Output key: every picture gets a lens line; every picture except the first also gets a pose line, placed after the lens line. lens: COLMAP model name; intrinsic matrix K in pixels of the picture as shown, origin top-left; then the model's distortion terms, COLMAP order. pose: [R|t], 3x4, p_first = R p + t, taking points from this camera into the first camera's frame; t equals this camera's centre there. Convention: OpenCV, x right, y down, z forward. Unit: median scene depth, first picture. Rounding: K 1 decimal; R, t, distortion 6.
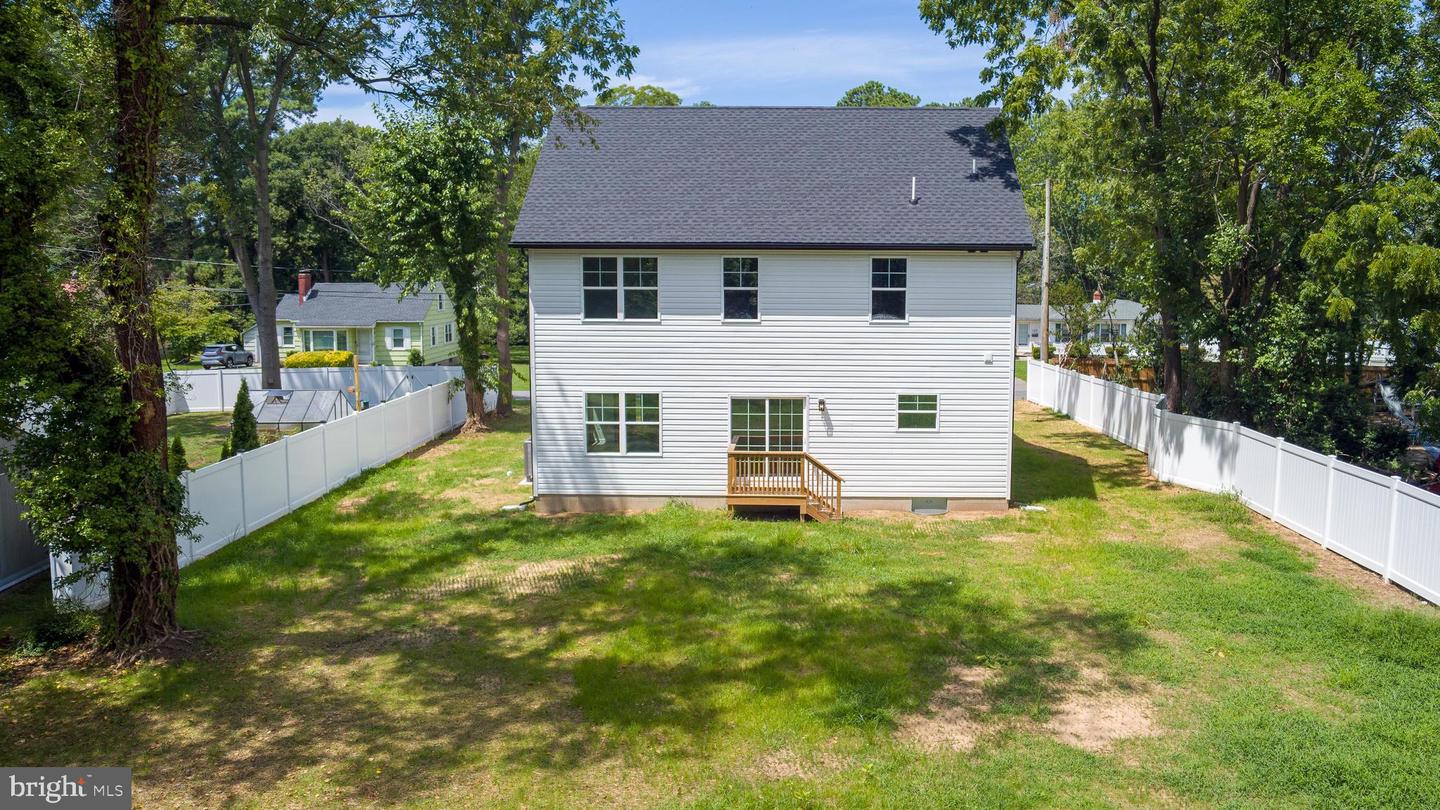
lens RADIAL K [[1117.6, 0, 721.0], [0, 1117.6, 376.4], [0, 0, 1]] dist [-0.084589, -0.007137]
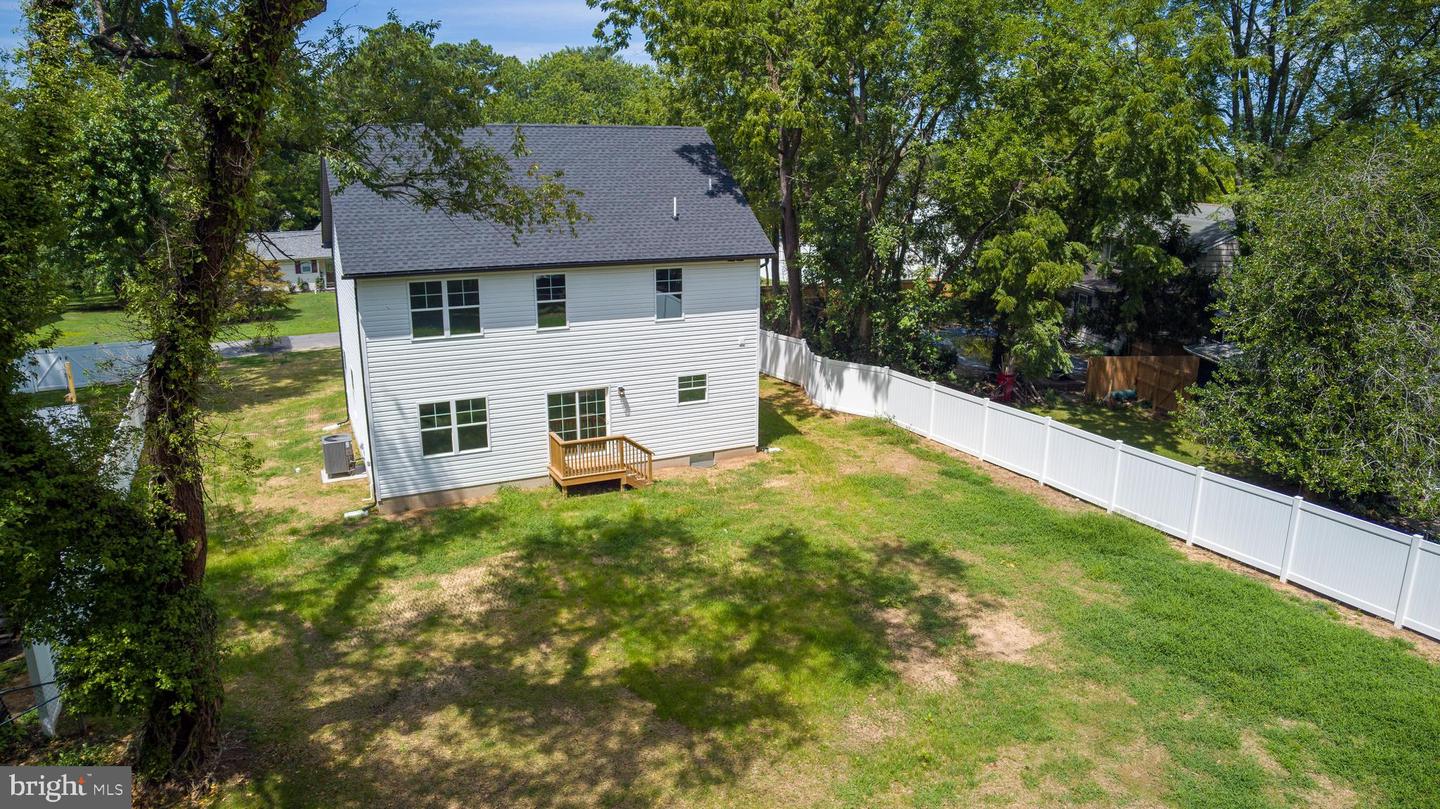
lens RADIAL K [[928.1, 0, 720.0], [0, 928.1, 404.5], [0, 0, 1]] dist [-0.090116, 0.000094]
pose [[0.884664, -0.118950, 0.450799, -0.273450], [0.053393, 0.986393, 0.155494, -0.112800], [-0.463161, -0.113490, 0.878978, 0.060737]]
